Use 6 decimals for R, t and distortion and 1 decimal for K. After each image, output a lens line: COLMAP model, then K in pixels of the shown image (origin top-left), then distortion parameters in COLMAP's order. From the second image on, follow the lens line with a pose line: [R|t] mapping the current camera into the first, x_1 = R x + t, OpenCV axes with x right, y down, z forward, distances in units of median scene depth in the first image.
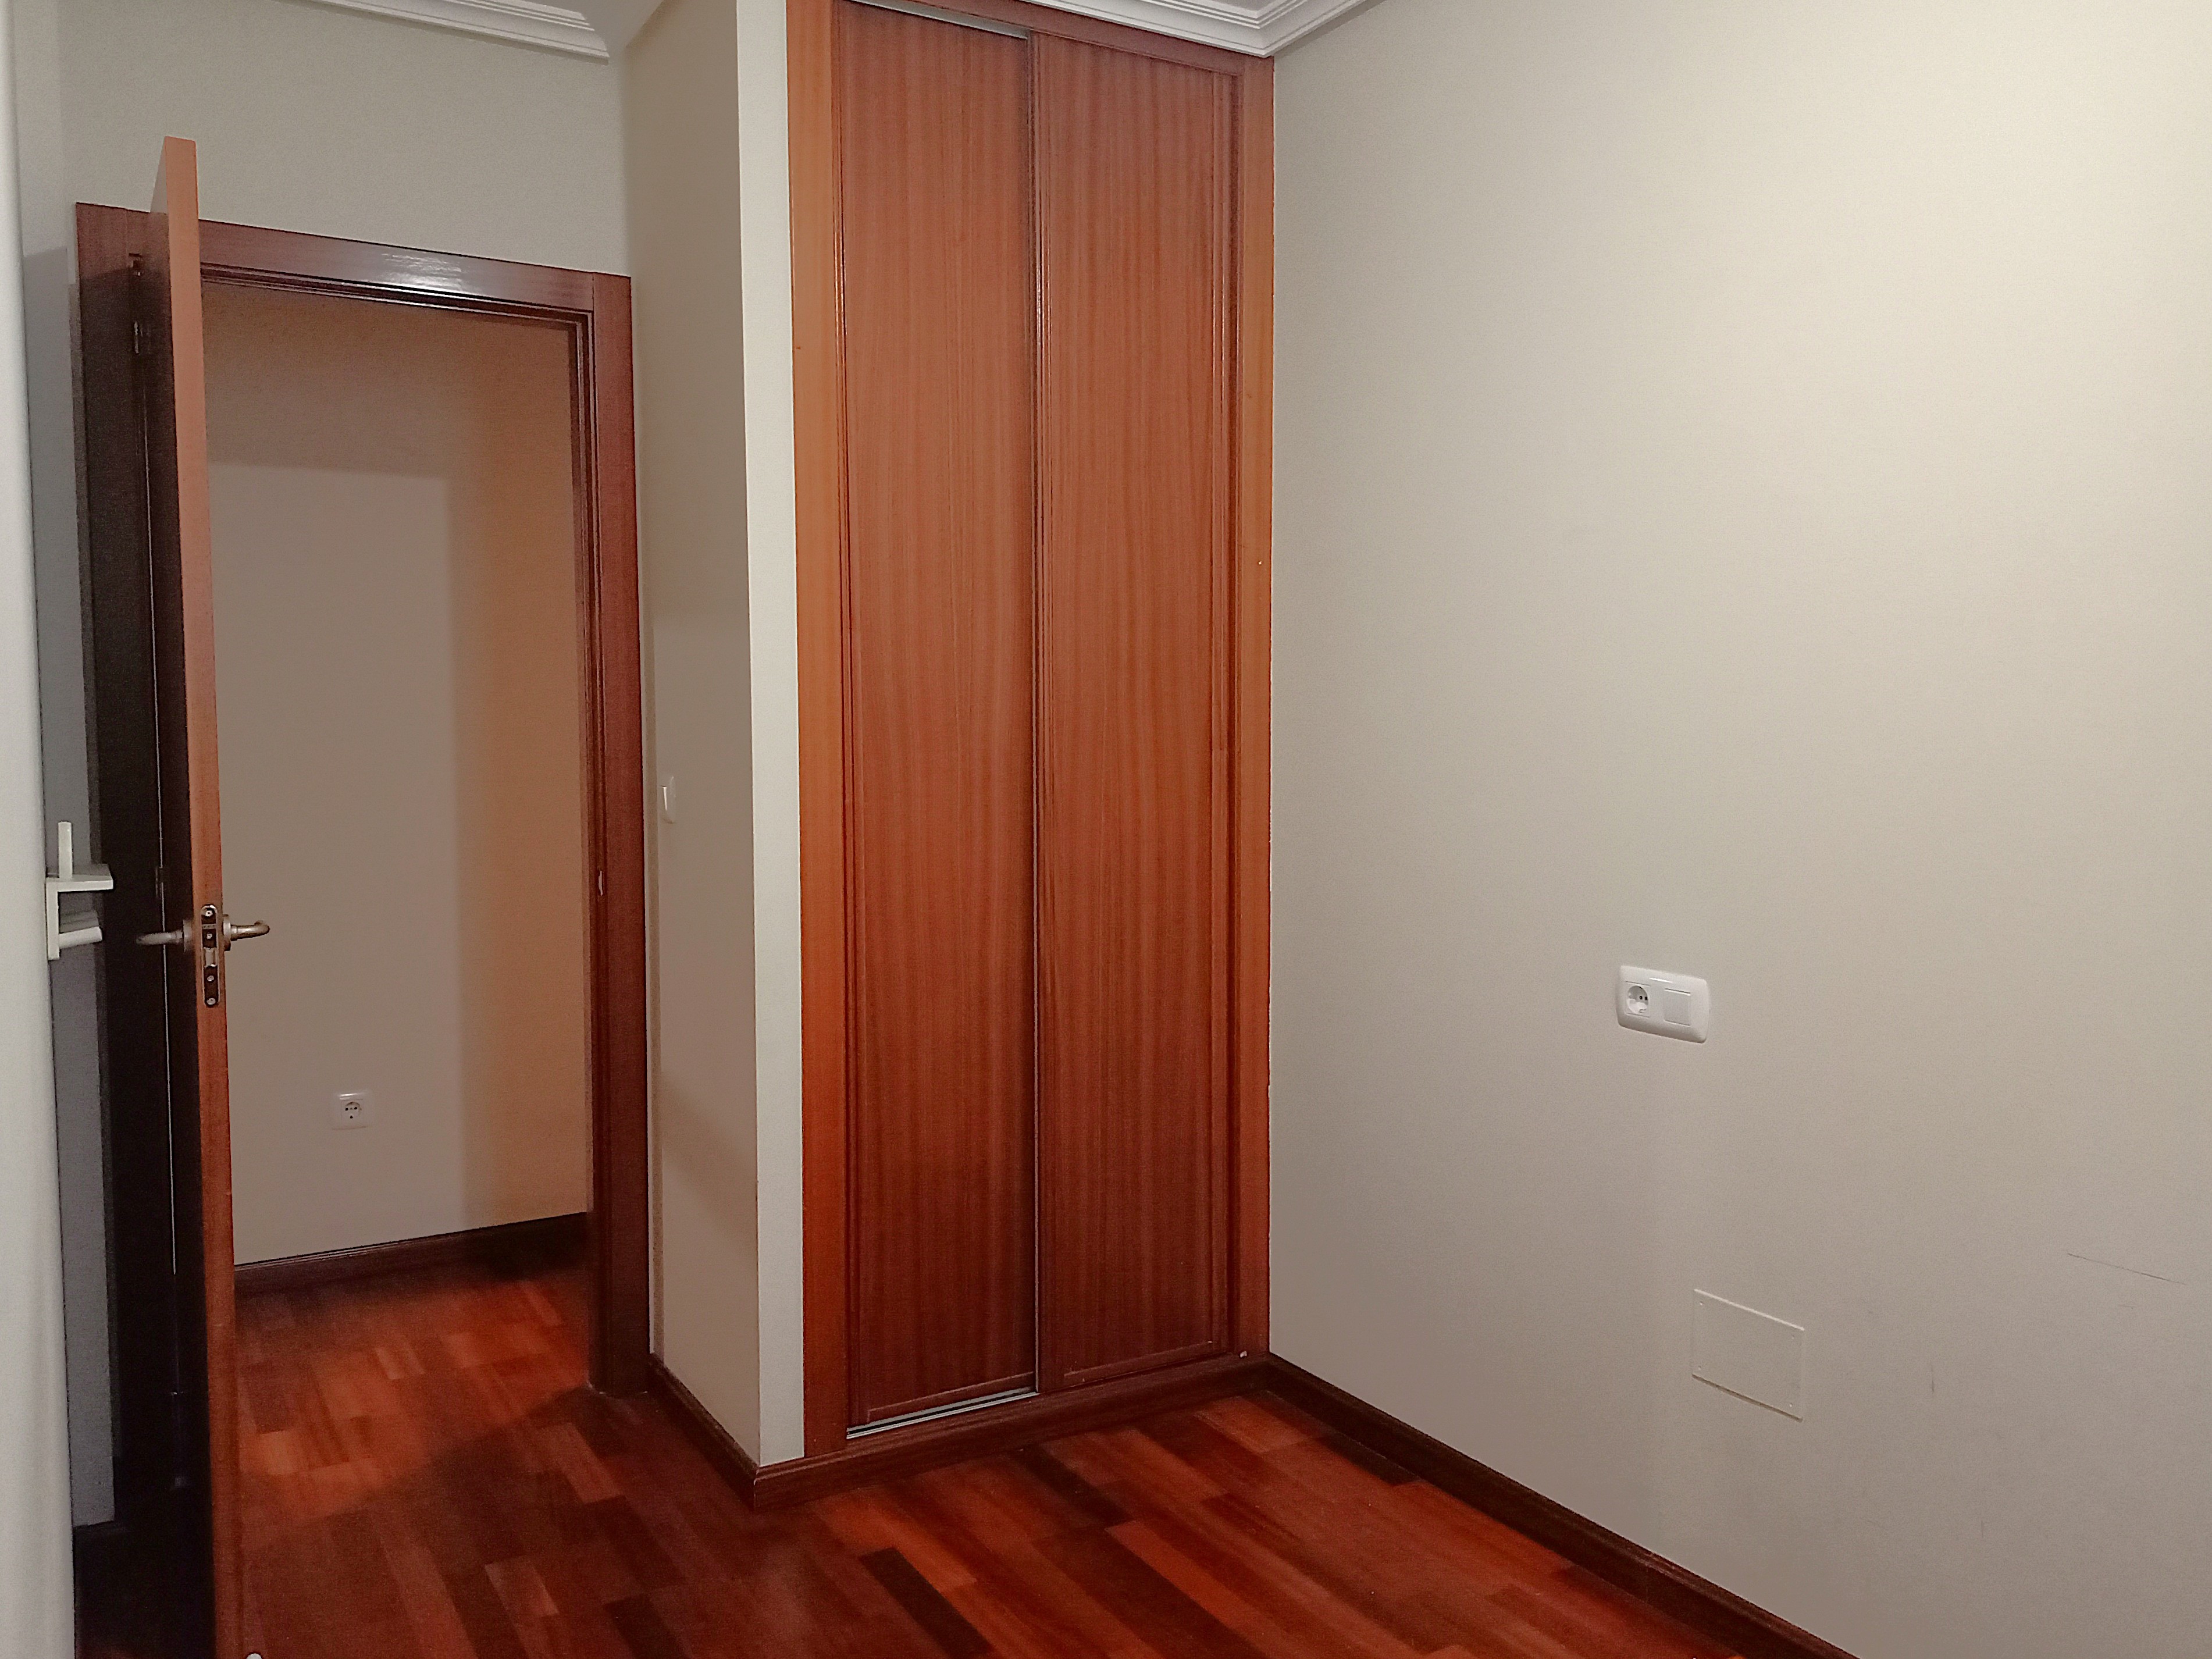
lens RADIAL K [[1722.5, 0, 1105.8], [0, 1722.5, 825.6], [0, 0, 1]] dist [0.101629, -0.148987]
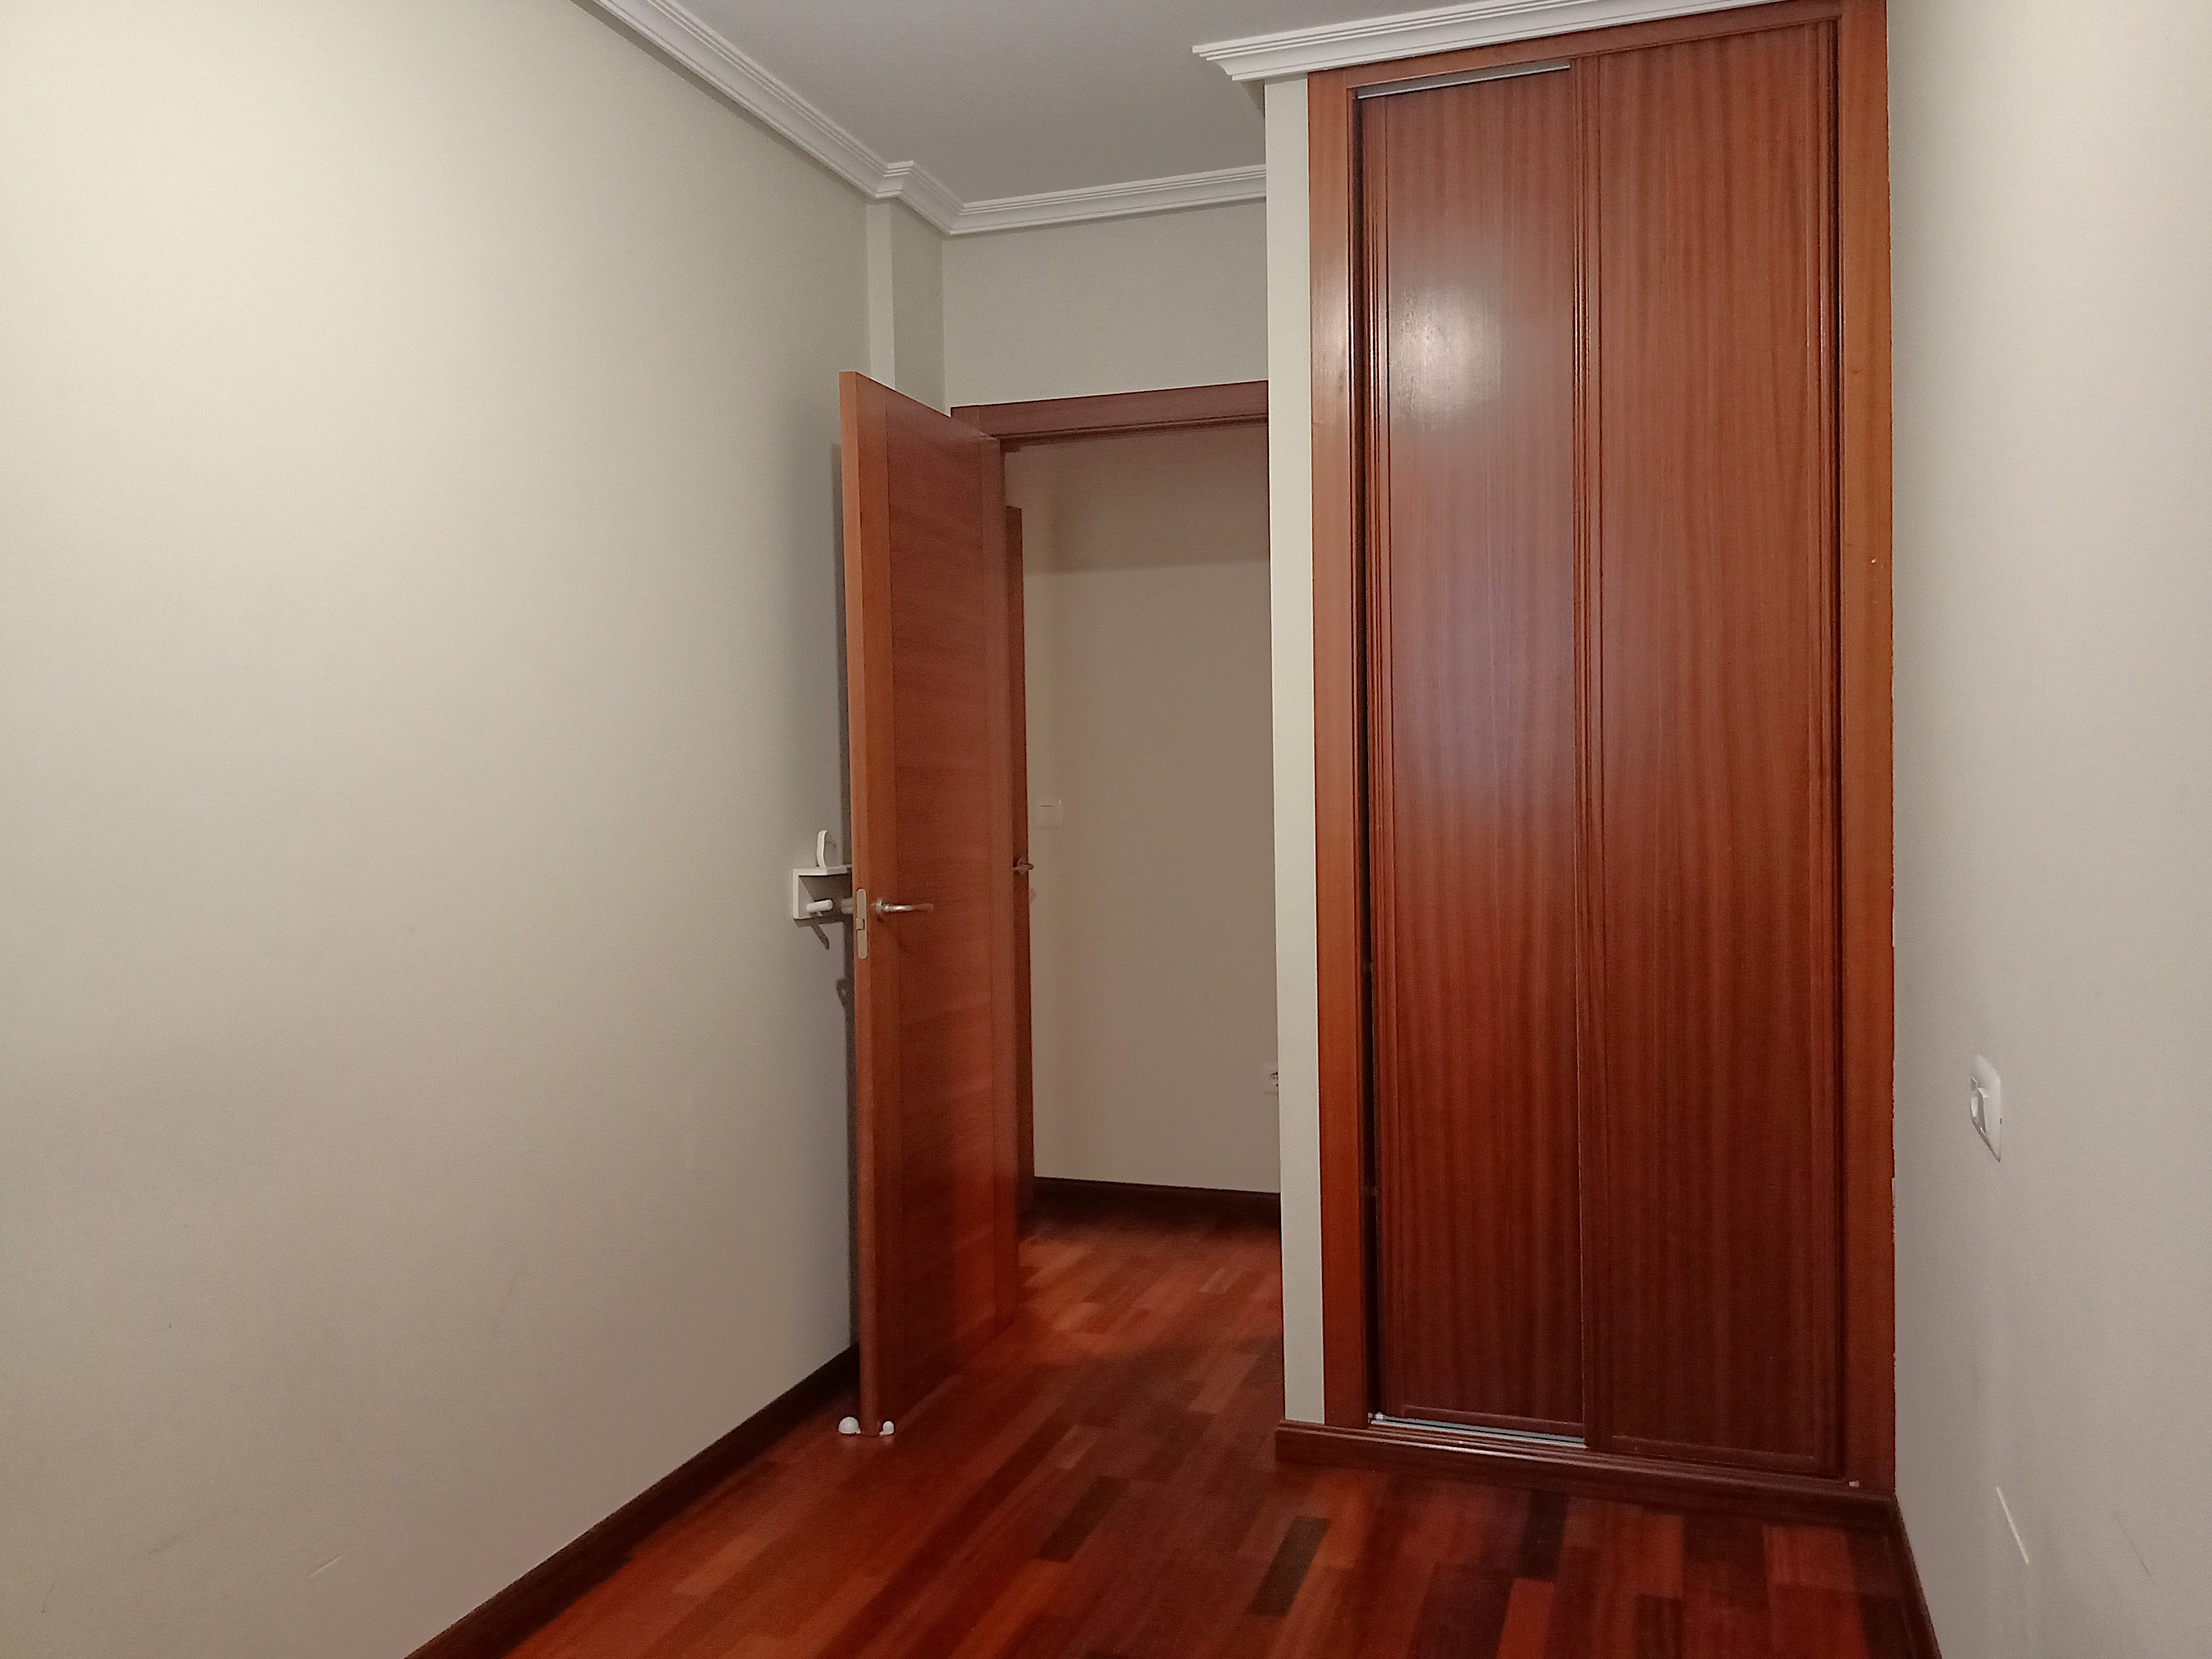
lens RADIAL K [[1688.9, 0, 1115.1], [0, 1688.9, 824.7], [0, 0, 1]] dist [0.080076, -0.139376]
pose [[0.651908, 0.014124, -0.758167, 0.509815], [-0.033040, 0.999406, -0.009792, -0.000741], [0.757578, 0.031434, 0.651987, 0.175226]]
